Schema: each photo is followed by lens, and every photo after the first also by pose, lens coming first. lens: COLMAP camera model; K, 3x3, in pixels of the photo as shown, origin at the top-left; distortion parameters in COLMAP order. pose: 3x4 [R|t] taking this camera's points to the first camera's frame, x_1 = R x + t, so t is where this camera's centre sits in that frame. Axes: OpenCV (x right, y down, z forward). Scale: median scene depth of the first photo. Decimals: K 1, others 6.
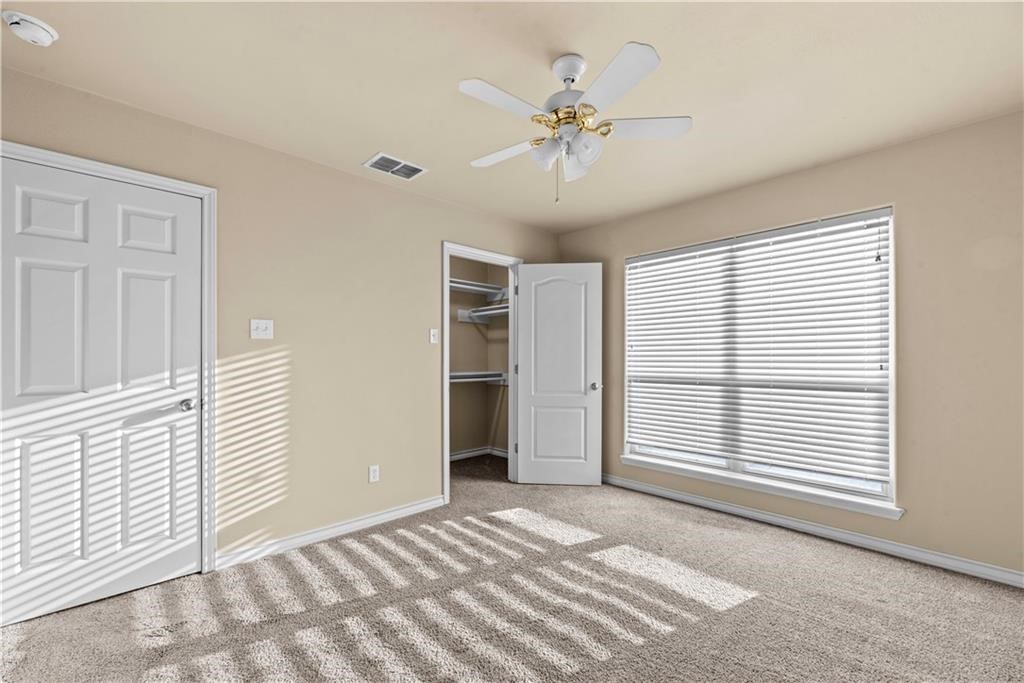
lens RADIAL K [[410.3, 0, 513.7], [0, 410.3, 359.0], [0, 0, 1]] dist [-0.000631, -0.000065]
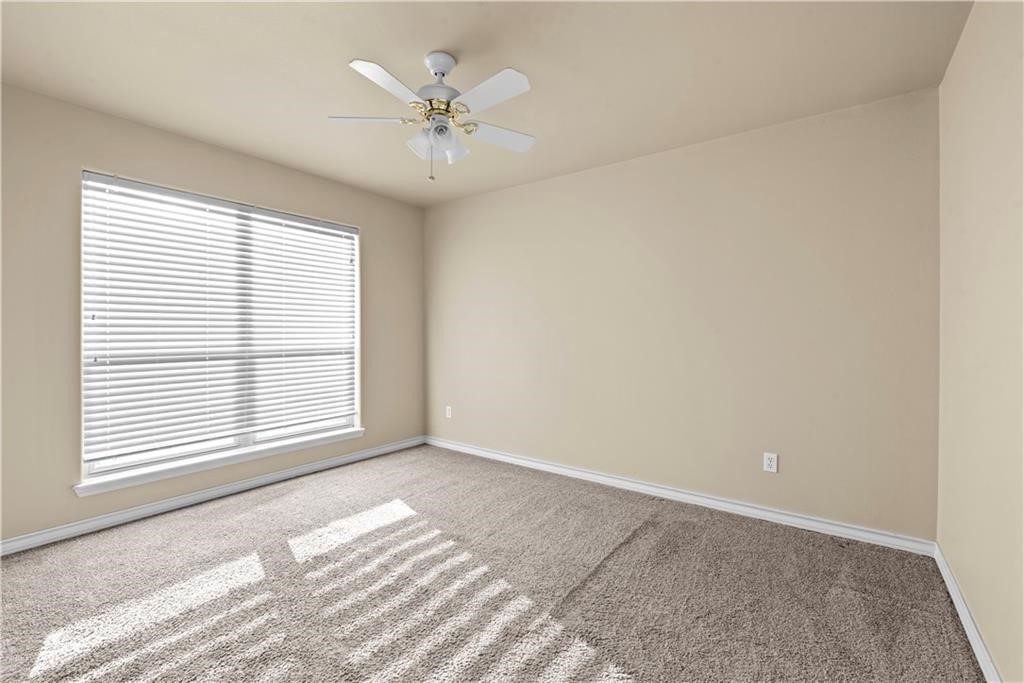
lens RADIAL K [[456.5, 0, 512.0], [0, 456.5, 341.5], [0, 0, 1]] dist [0.000301, -0.000052]
pose [[-0.186118, -0.021041, 0.982302, -0.791023], [-0.003363, 0.999778, 0.020778, 0.002121], [-0.982522, 0.000564, -0.186147, 0.724702]]
